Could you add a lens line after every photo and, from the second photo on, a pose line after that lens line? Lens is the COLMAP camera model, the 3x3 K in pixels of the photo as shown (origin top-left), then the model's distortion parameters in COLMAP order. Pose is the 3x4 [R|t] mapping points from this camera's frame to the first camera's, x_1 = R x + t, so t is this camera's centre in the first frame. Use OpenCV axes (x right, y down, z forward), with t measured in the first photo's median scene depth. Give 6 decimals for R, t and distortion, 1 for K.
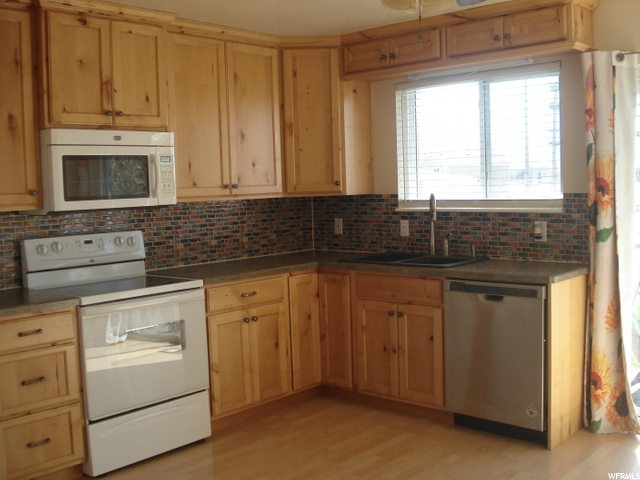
lens RADIAL K [[720.0, 0, 320.0], [0, 720.0, 240.0], [0, 0, 1]] dist [-0.095264, -0.039491]
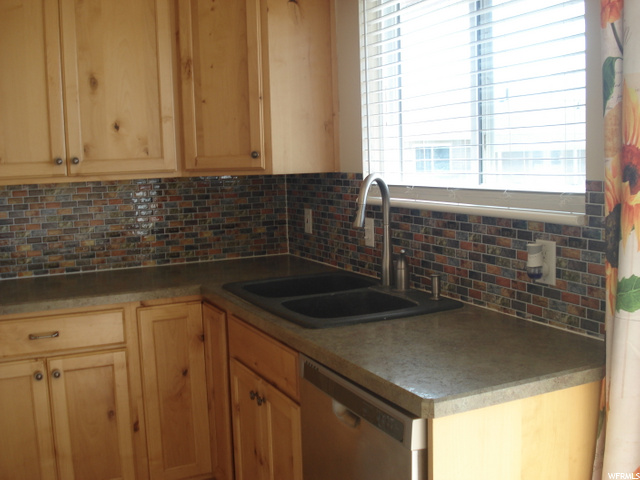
lens RADIAL K [[720.0, 0, 320.0], [0, 720.0, 240.0], [0, 0, 1]] dist [-0.095264, -0.039491]
pose [[0.925552, 0.046307, -0.375778, 0.335931], [-0.028134, 0.998160, 0.053708, -0.045348], [0.377573, -0.039137, 0.925152, 0.502903]]
